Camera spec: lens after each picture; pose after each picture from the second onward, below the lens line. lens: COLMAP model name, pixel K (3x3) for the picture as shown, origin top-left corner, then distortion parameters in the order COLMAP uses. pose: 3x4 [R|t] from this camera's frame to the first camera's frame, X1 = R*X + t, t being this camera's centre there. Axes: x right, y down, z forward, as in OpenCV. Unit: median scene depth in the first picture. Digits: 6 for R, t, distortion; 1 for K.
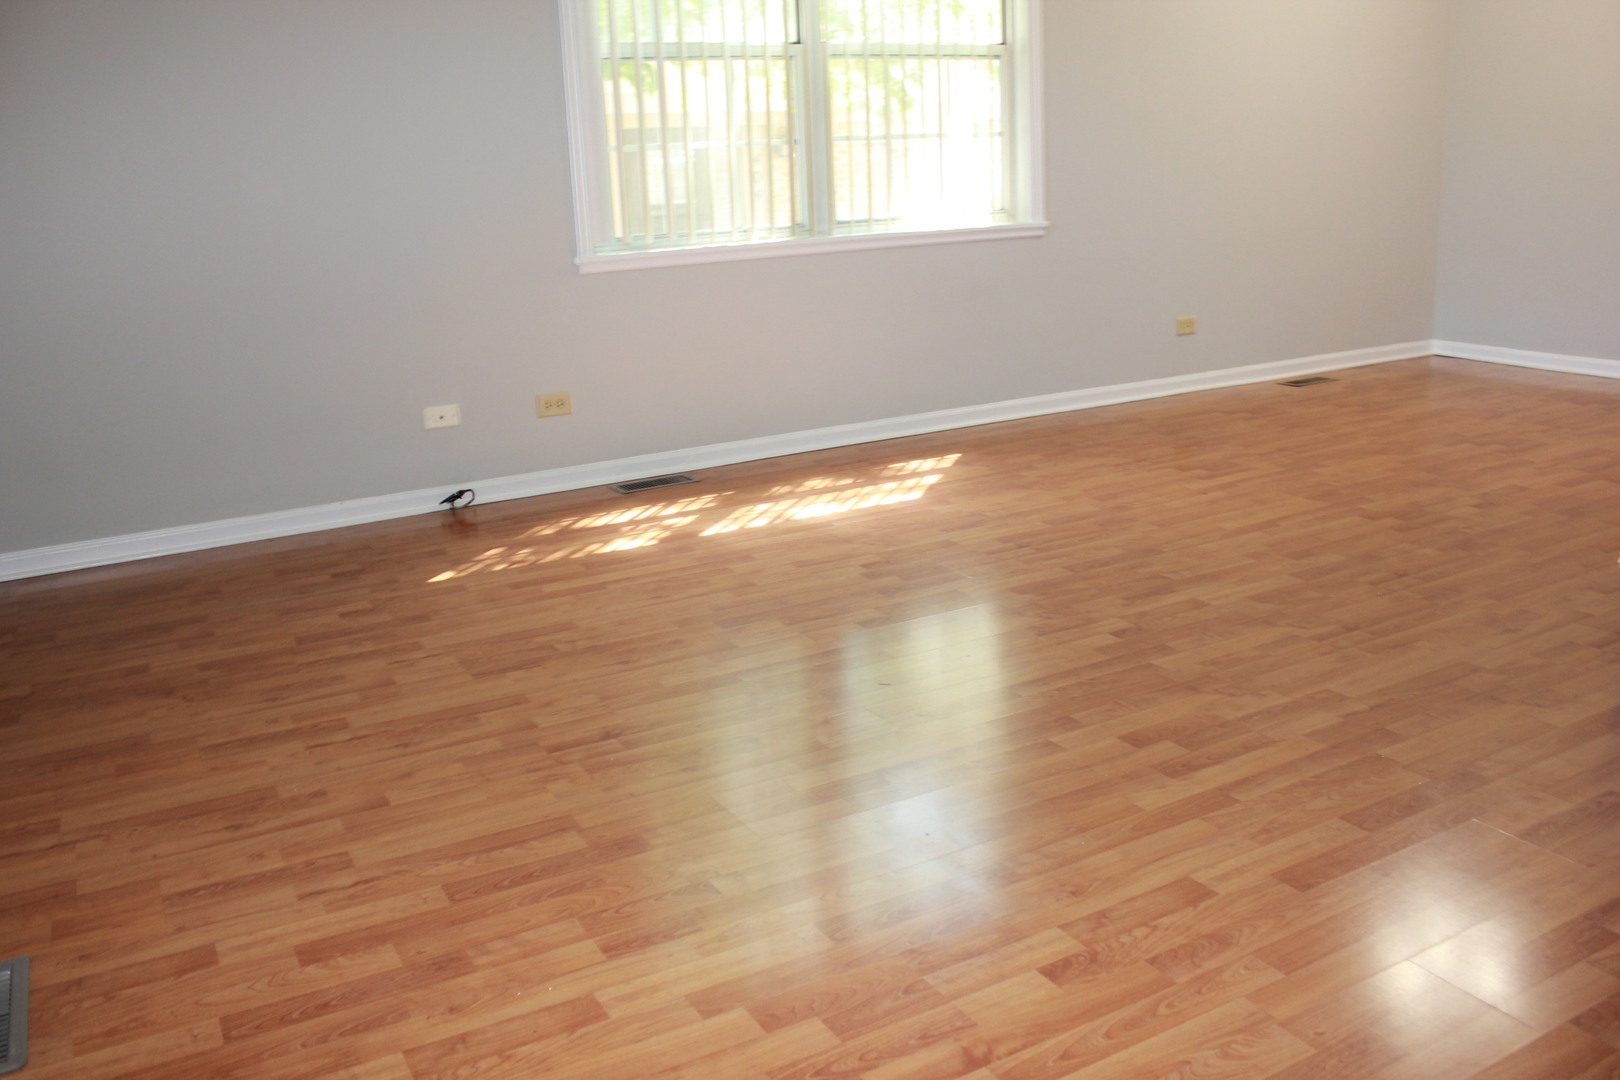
lens RADIAL K [[1355.5, 0, 810.0], [0, 1355.5, 540.0], [0, 0, 1]] dist [-0.168711, 0.153197]
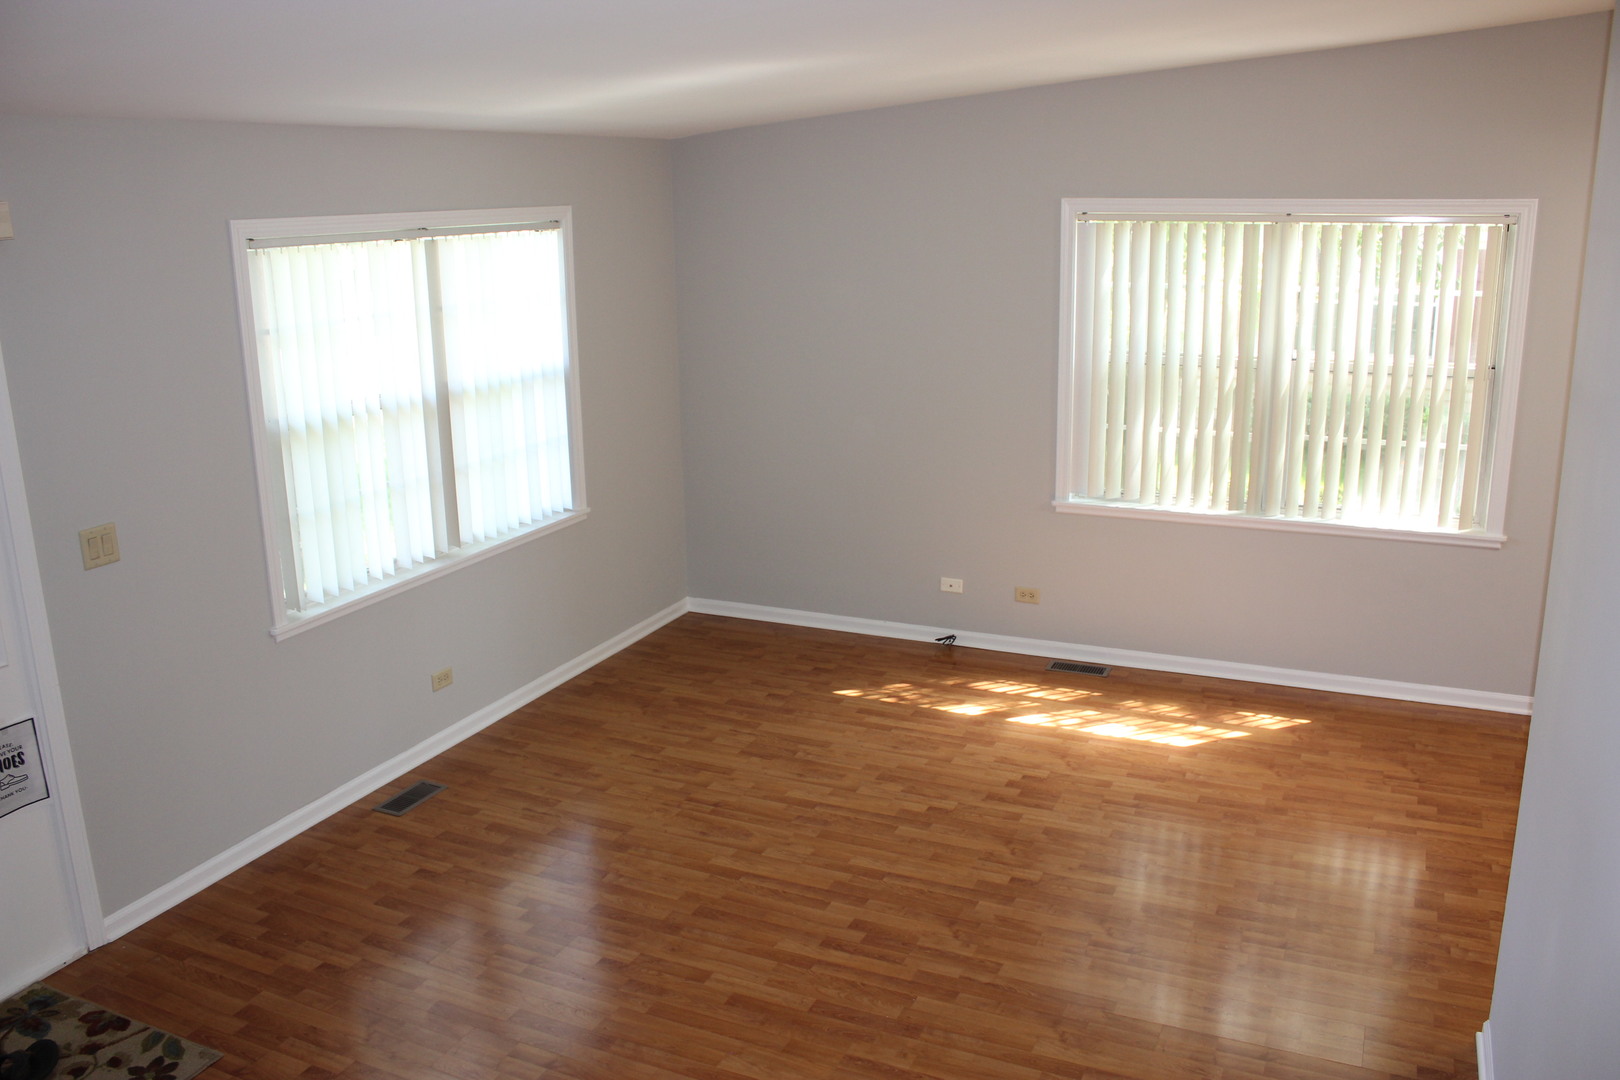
lens RADIAL K [[1355.5, 0, 810.0], [0, 1355.5, 540.0], [0, 0, 1]] dist [-0.168711, 0.153197]
pose [[0.586035, 0.238556, -0.774373, 1.077673], [-0.221697, 0.966419, 0.129941, -0.406898], [0.779367, 0.095526, 0.619243, -0.115155]]
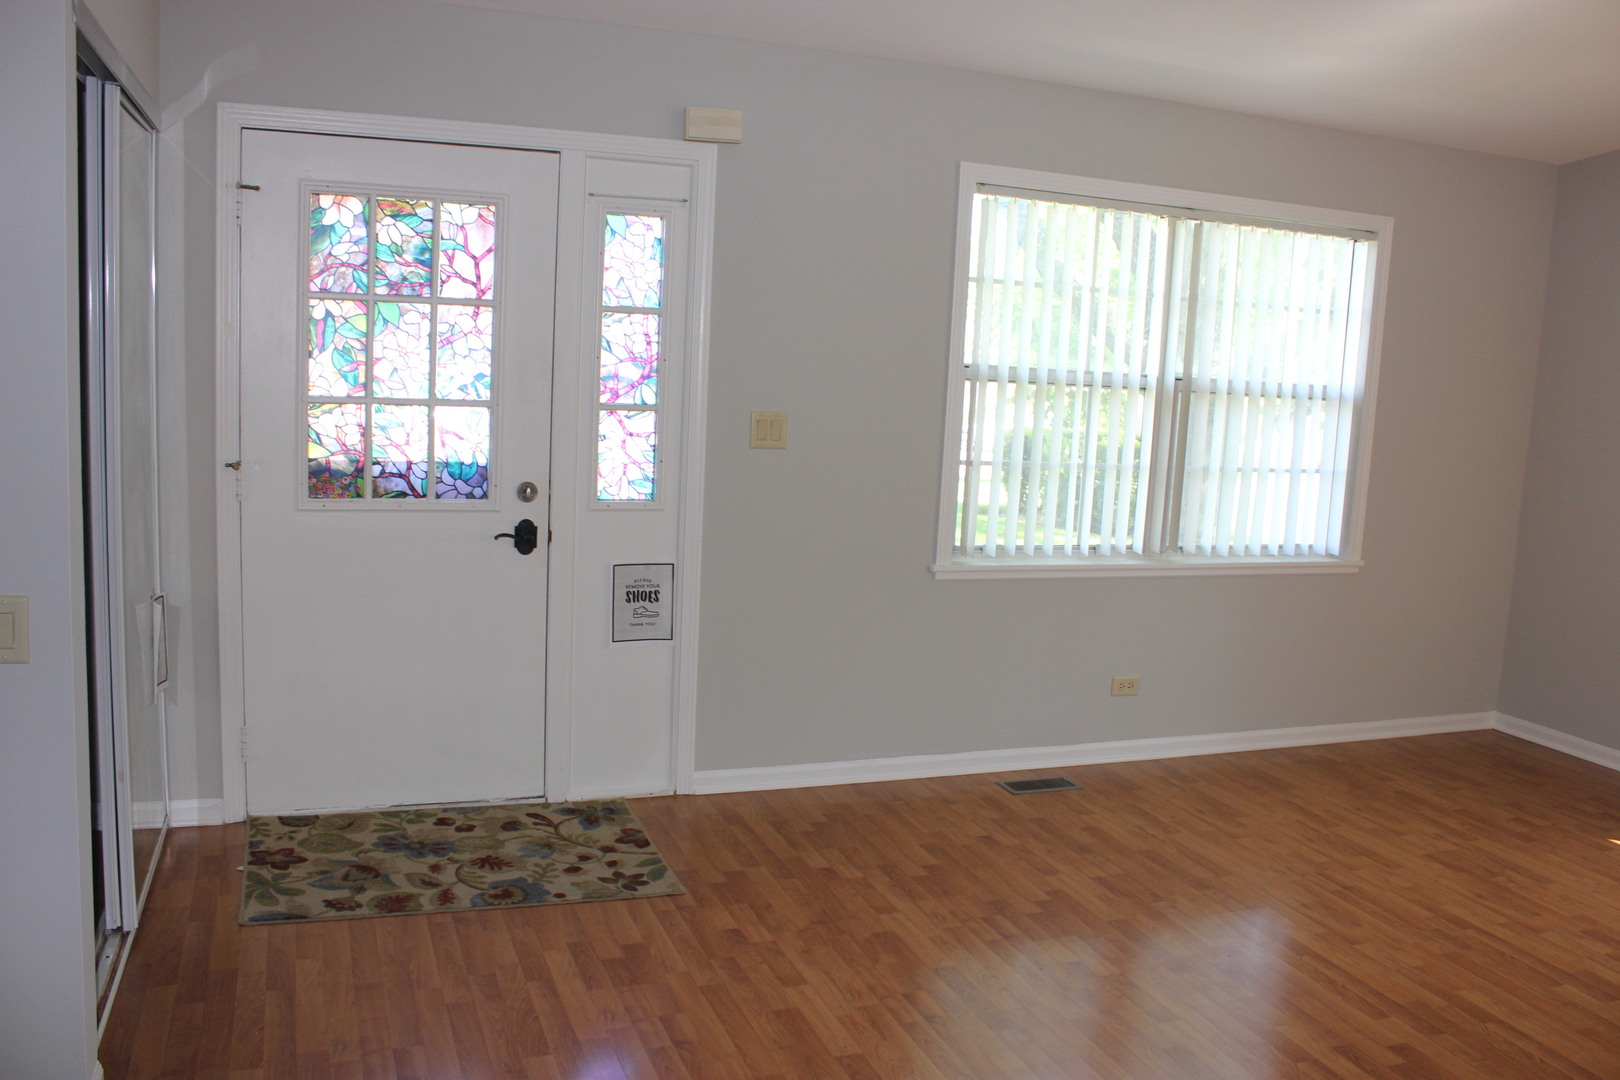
lens RADIAL K [[1355.5, 0, 810.0], [0, 1355.5, 540.0], [0, 0, 1]] dist [-0.168711, 0.153197]
pose [[-0.156896, 0.172102, -0.972504, 1.099588], [-0.300248, 0.929780, 0.212980, -0.298159], [0.940869, 0.325409, -0.094206, 0.330033]]
